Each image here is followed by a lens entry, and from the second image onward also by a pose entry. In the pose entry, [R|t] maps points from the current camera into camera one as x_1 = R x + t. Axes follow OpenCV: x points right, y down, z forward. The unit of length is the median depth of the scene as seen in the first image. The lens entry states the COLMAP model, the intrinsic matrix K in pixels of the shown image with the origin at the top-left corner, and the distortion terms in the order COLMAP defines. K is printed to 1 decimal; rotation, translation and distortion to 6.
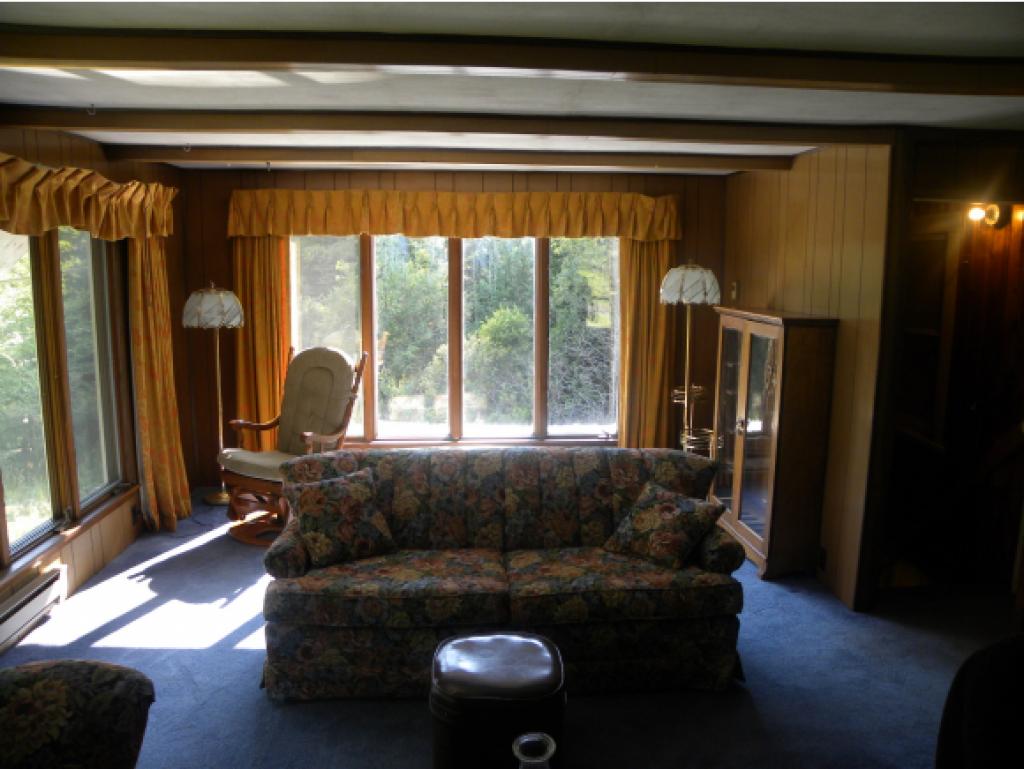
lens RADIAL K [[832.0, 0, 512.0], [0, 832.0, 384.5], [0, 0, 1]] dist [-0.099552, 0.104022]
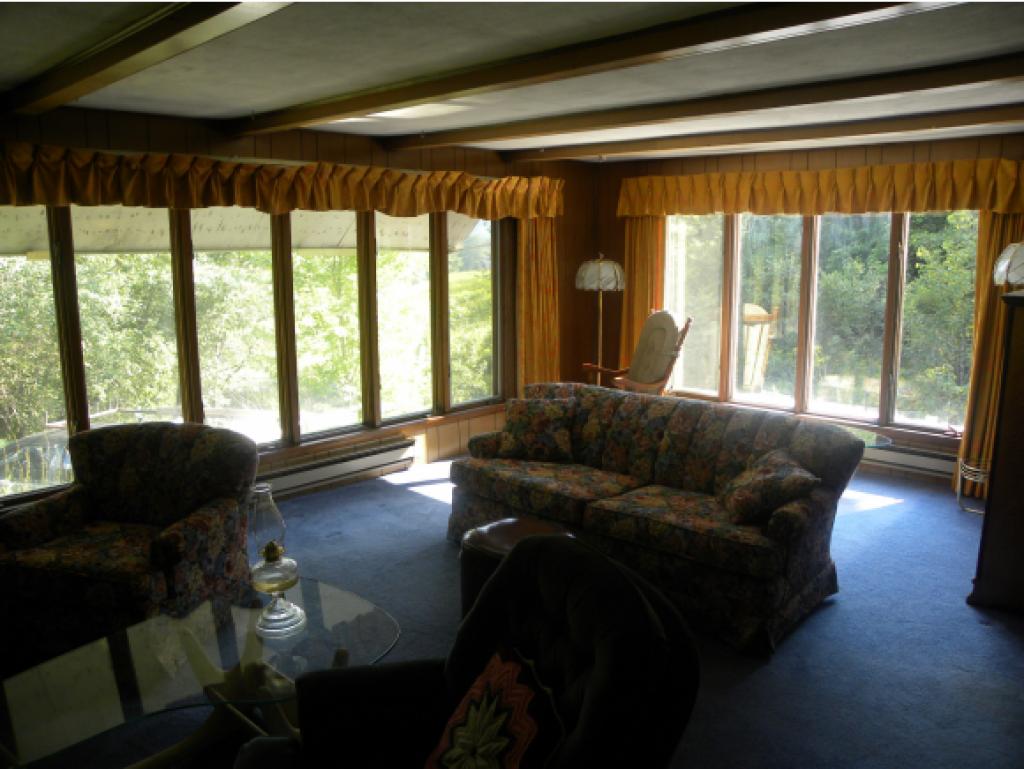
lens RADIAL K [[832.0, 0, 512.0], [0, 832.0, 384.5], [0, 0, 1]] dist [-0.099552, 0.104022]
pose [[0.670851, 0.120355, -0.731760, 0.645435], [-0.110227, 0.991965, 0.062099, 0.013455], [0.733354, 0.039001, 0.678727, 0.067834]]
